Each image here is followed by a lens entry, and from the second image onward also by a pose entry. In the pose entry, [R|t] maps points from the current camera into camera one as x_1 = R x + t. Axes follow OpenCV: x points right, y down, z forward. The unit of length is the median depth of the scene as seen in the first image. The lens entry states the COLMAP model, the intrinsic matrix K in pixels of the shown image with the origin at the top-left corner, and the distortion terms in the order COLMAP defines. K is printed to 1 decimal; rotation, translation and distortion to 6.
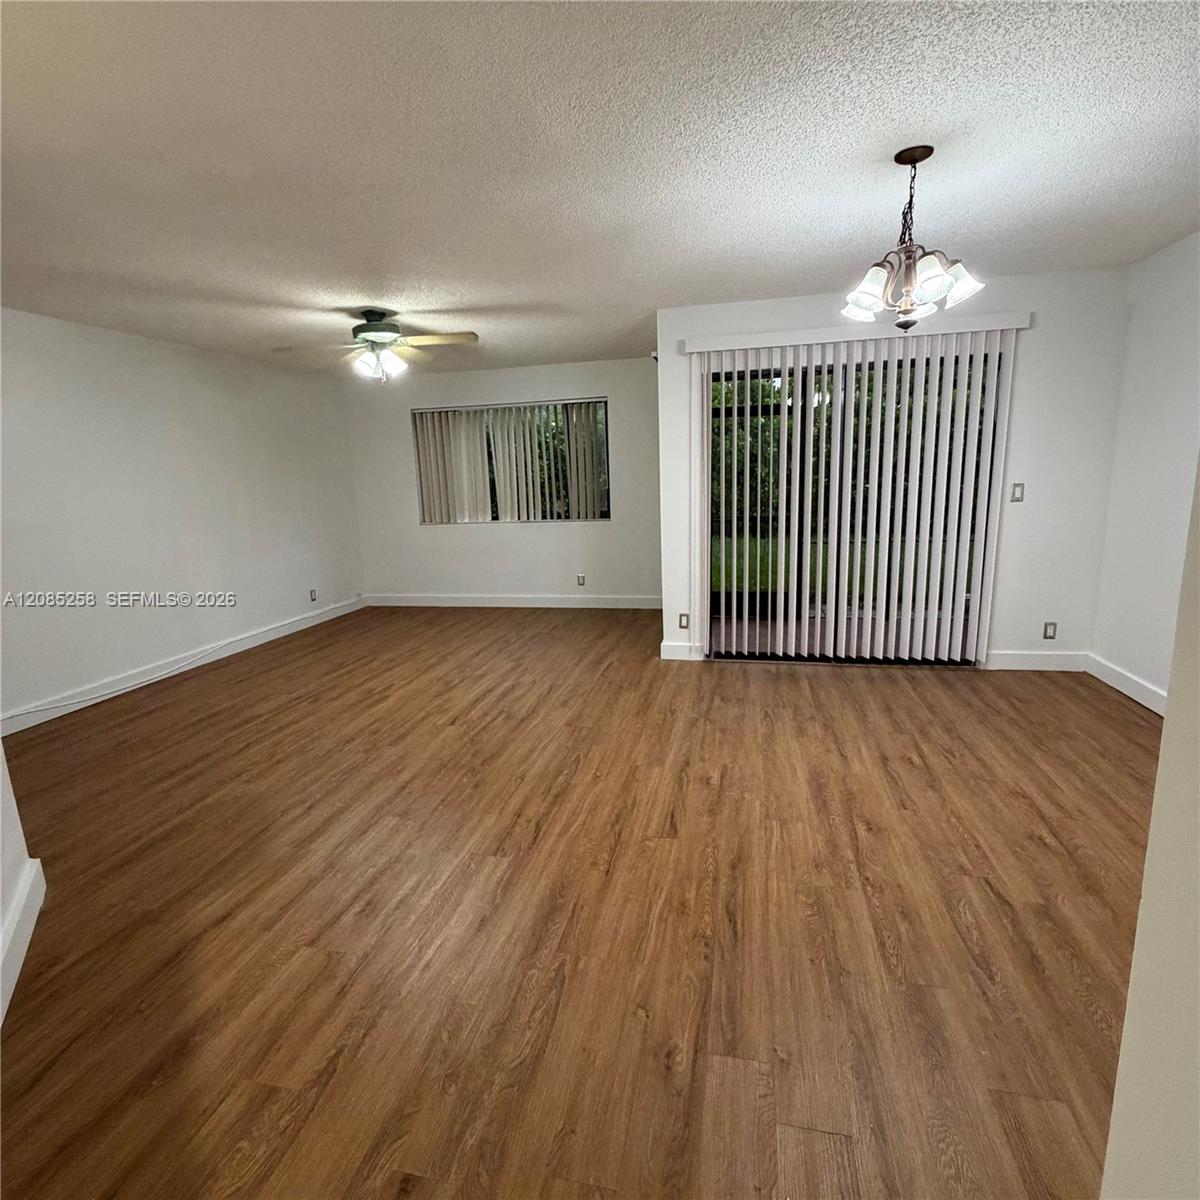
lens RADIAL K [[637.8, 0, 598.8], [0, 637.8, 595.0], [0, 0, 1]] dist [0.001345, -0.000738]
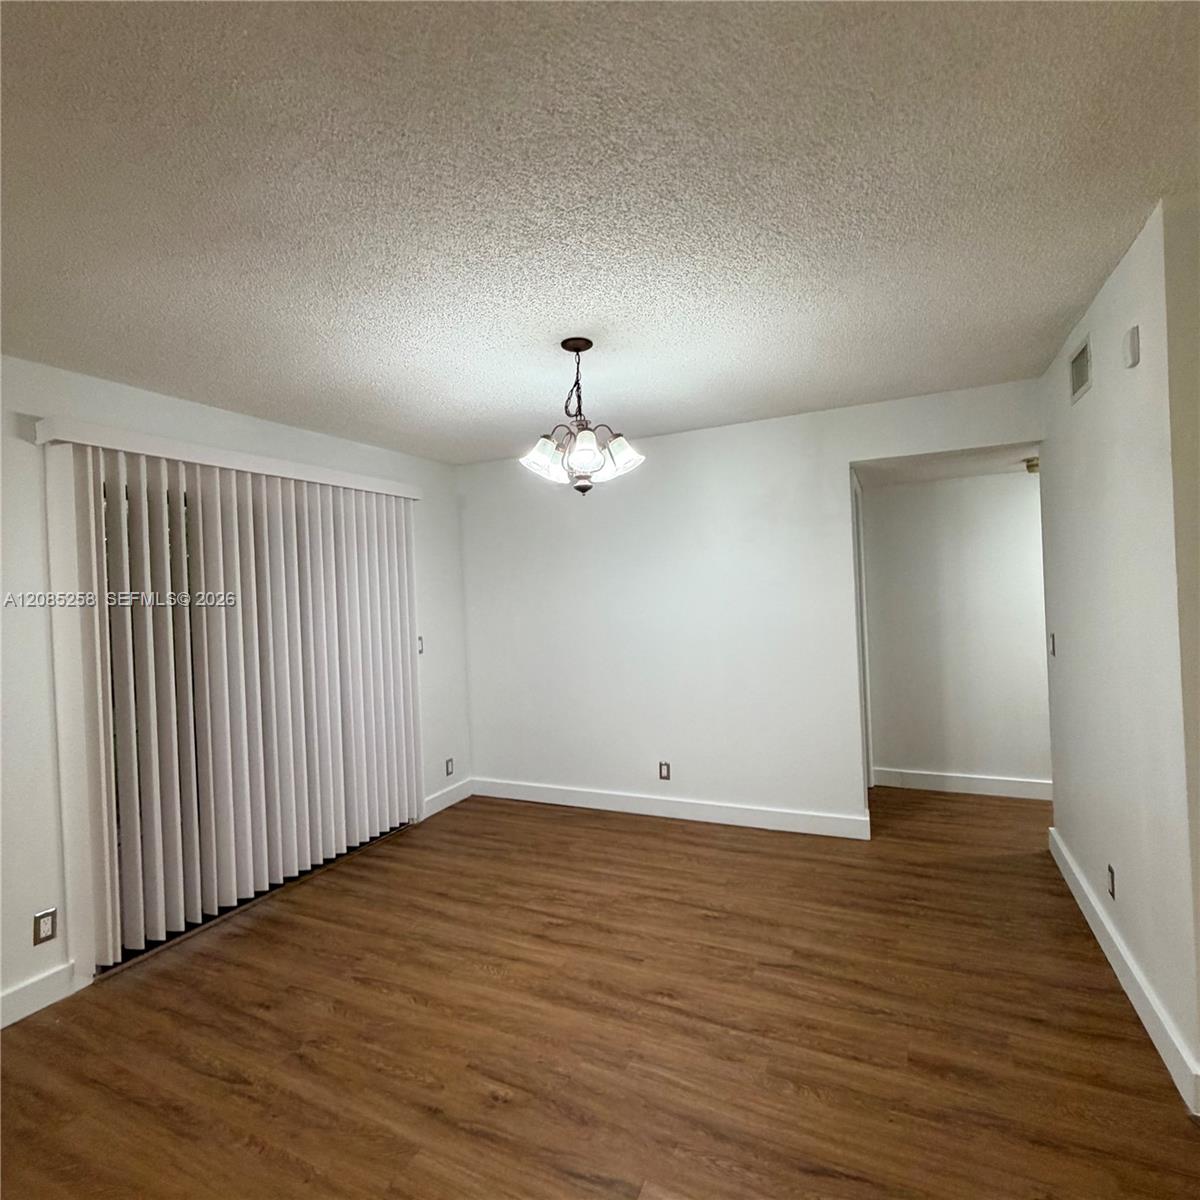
lens RADIAL K [[637.8, 0, 598.8], [0, 637.8, 603.8], [0, 0, 1]] dist [0.001345, -0.000738]
pose [[0.222492, 0.008373, 0.974898, -0.321090], [0.217082, 0.974434, -0.057912, -0.102075], [-0.950459, 0.224517, 0.214987, 0.470467]]
